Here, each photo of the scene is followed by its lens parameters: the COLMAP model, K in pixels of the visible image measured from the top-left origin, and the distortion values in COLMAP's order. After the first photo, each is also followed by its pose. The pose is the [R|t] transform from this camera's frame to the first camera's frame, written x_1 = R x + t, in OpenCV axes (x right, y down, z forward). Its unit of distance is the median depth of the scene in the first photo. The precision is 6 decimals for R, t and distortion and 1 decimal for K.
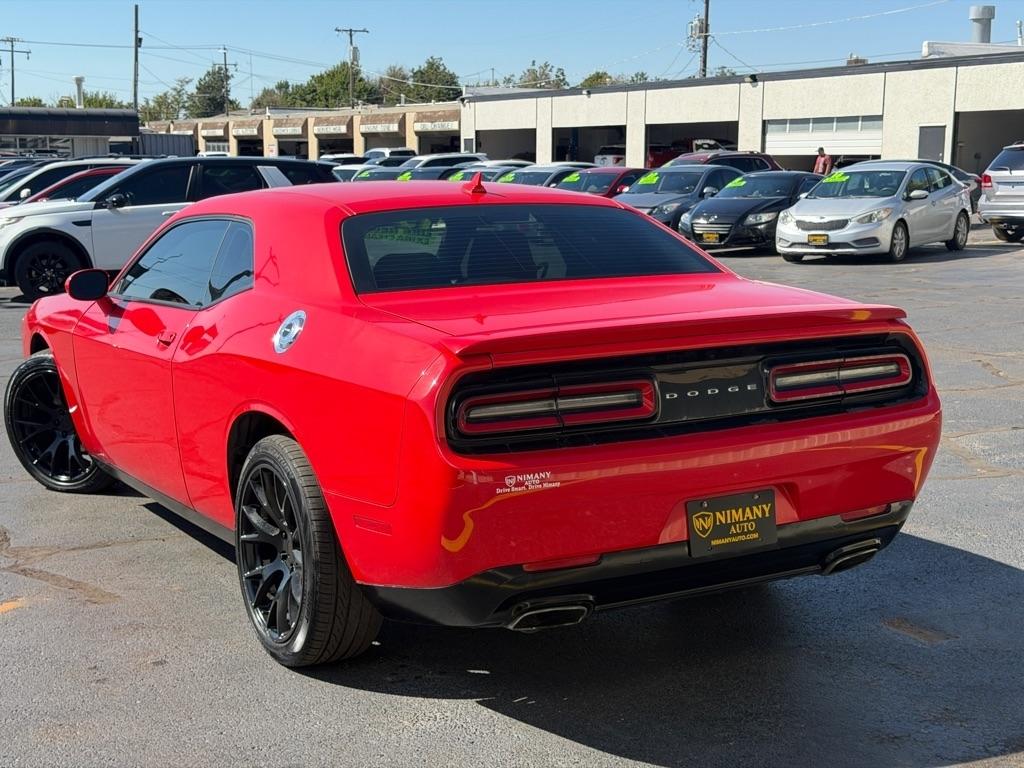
lens RADIAL K [[1500.1, 0, 499.3], [0, 1500.1, 397.0], [0, 0, 1]] dist [0.221939, -0.376307]
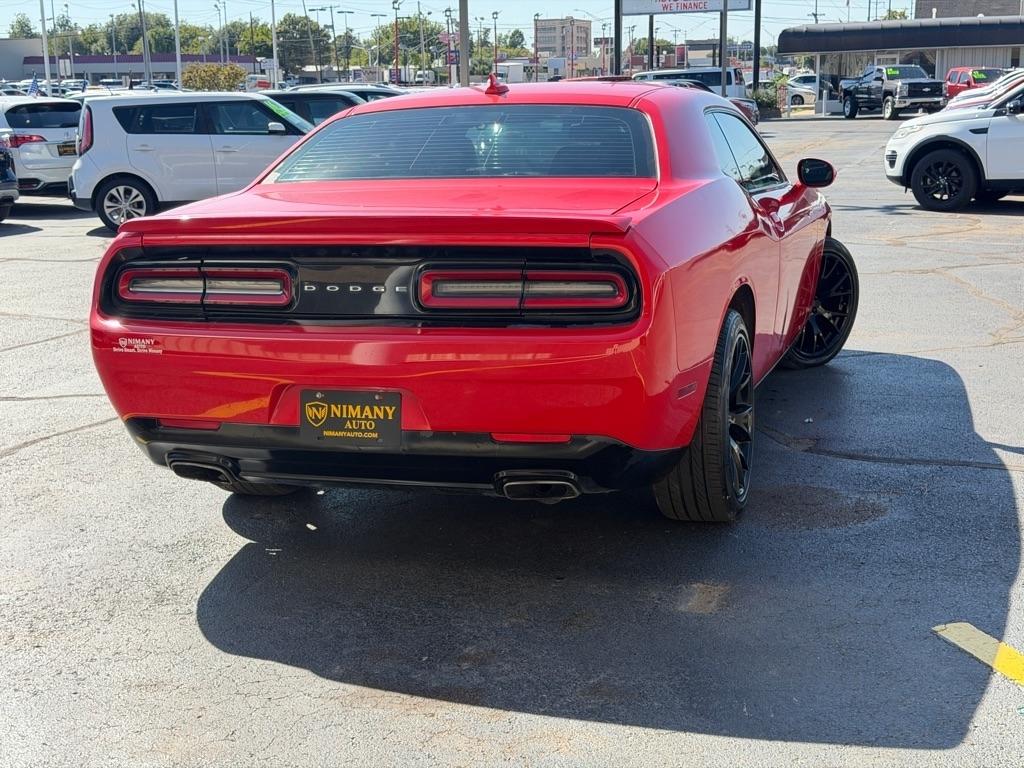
lens RADIAL K [[1468.8, 0, 514.4], [0, 1468.8, 389.3], [0, 0, 1]] dist [0.188826, -0.395765]
pose [[0.648687, 0.132010, -0.749519, 0.269843], [-0.090813, 0.991231, 0.095986, -0.011586], [0.755618, 0.005801, 0.654987, 0.120213]]
